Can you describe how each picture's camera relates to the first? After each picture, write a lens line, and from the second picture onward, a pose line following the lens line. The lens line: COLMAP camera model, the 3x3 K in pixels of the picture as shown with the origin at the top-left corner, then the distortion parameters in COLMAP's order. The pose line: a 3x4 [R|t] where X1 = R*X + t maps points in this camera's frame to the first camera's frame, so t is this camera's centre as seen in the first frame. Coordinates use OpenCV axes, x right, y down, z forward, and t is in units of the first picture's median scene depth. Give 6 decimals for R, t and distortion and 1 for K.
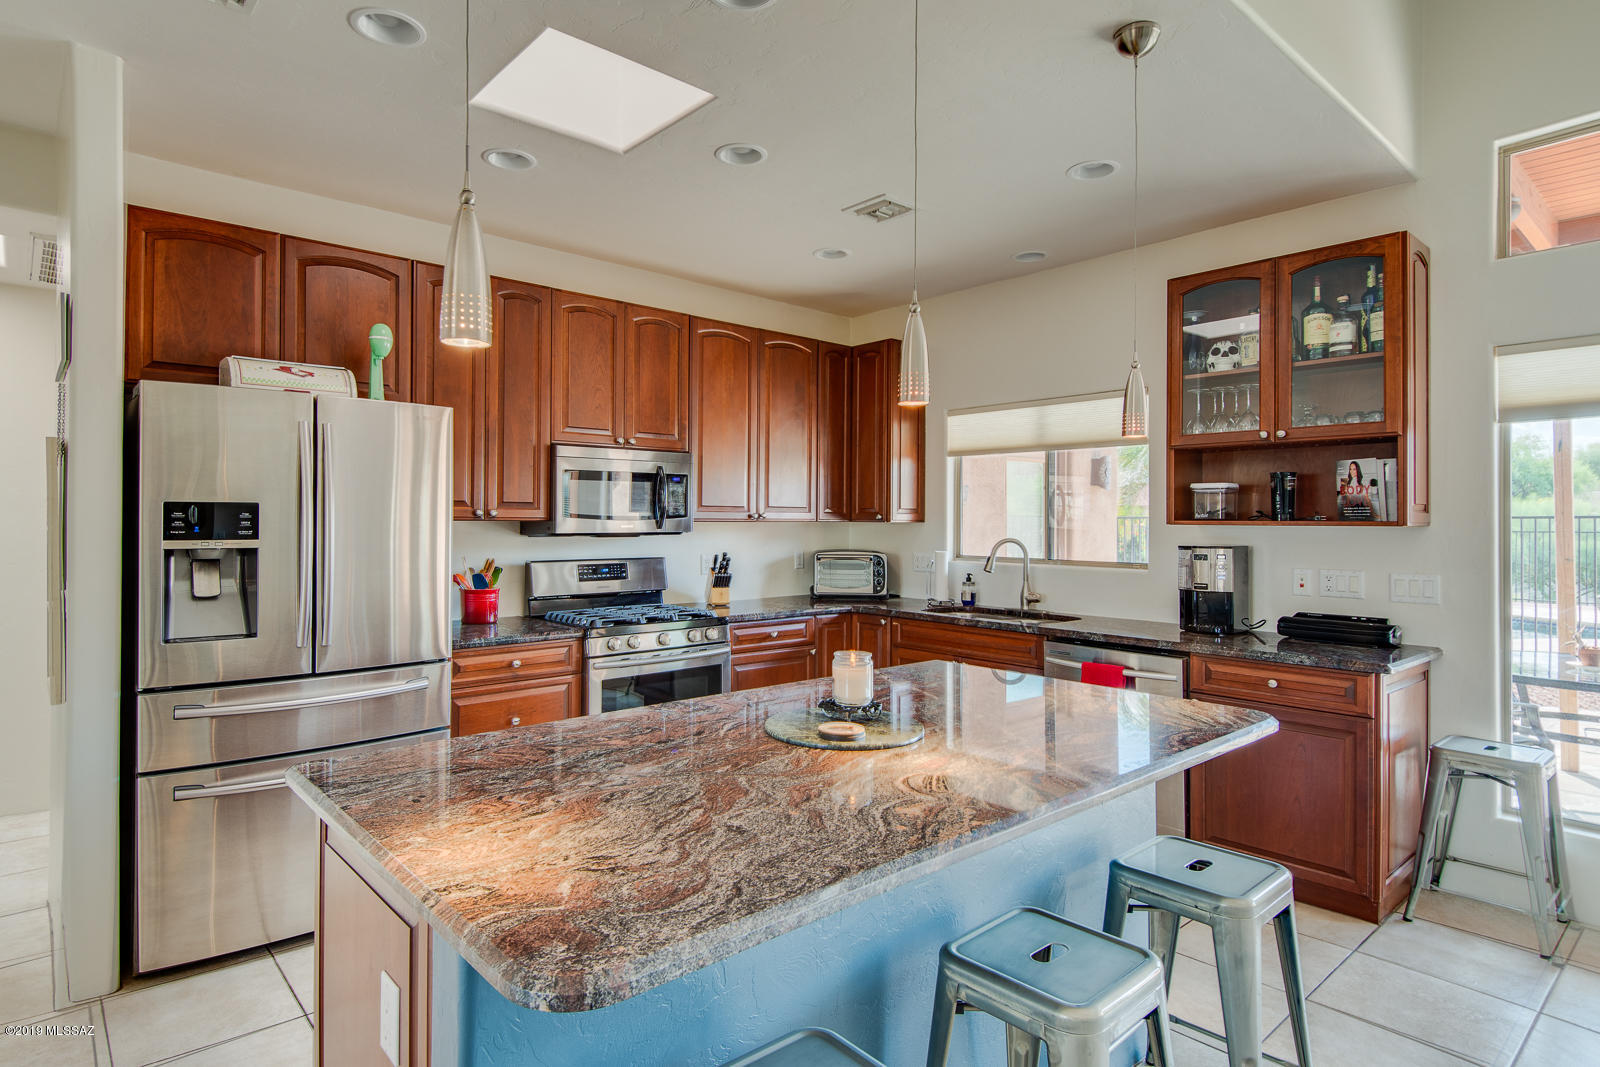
lens RADIAL K [[871.2, 0, 790.8], [0, 871.2, 514.0], [0, 0, 1]] dist [0.015989, -0.004108]
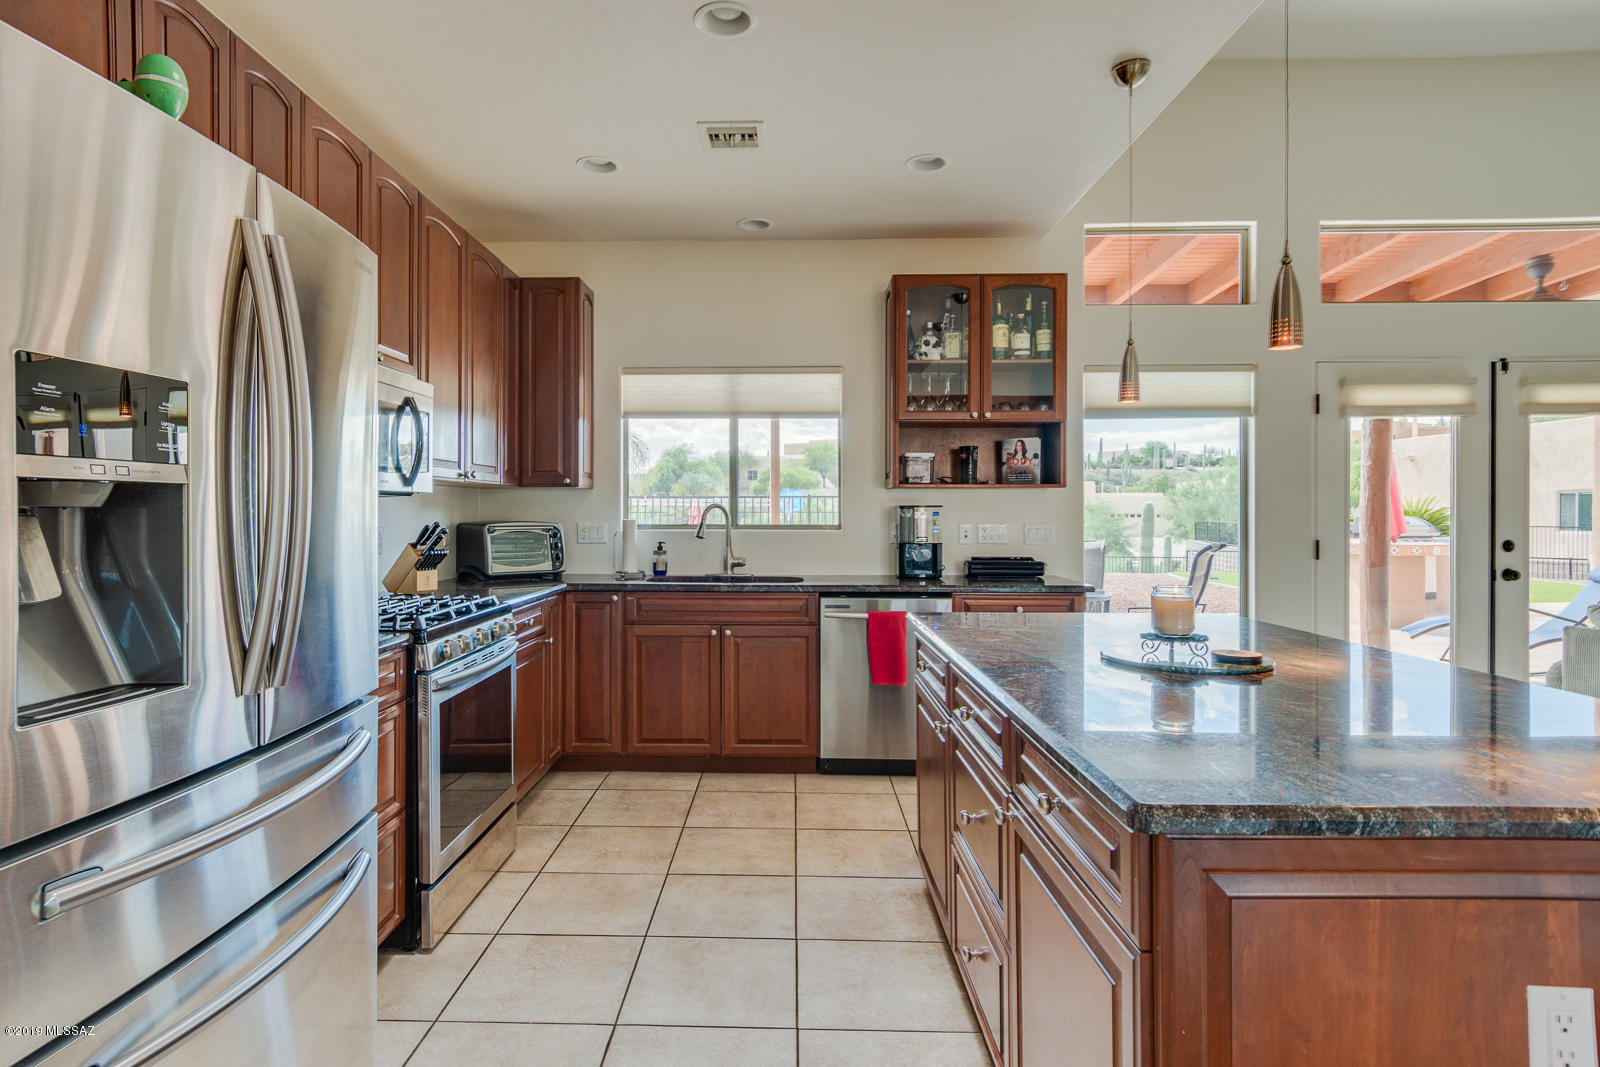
lens RADIAL K [[871.2, 0, 788.0], [0, 871.2, 509.7], [0, 0, 1]] dist [0.015989, -0.004108]
pose [[0.679357, -0.003924, 0.733797, -0.509405], [-0.002414, 0.999968, 0.007583, 0.032704], [-0.733804, -0.006923, 0.679326, 0.326669]]
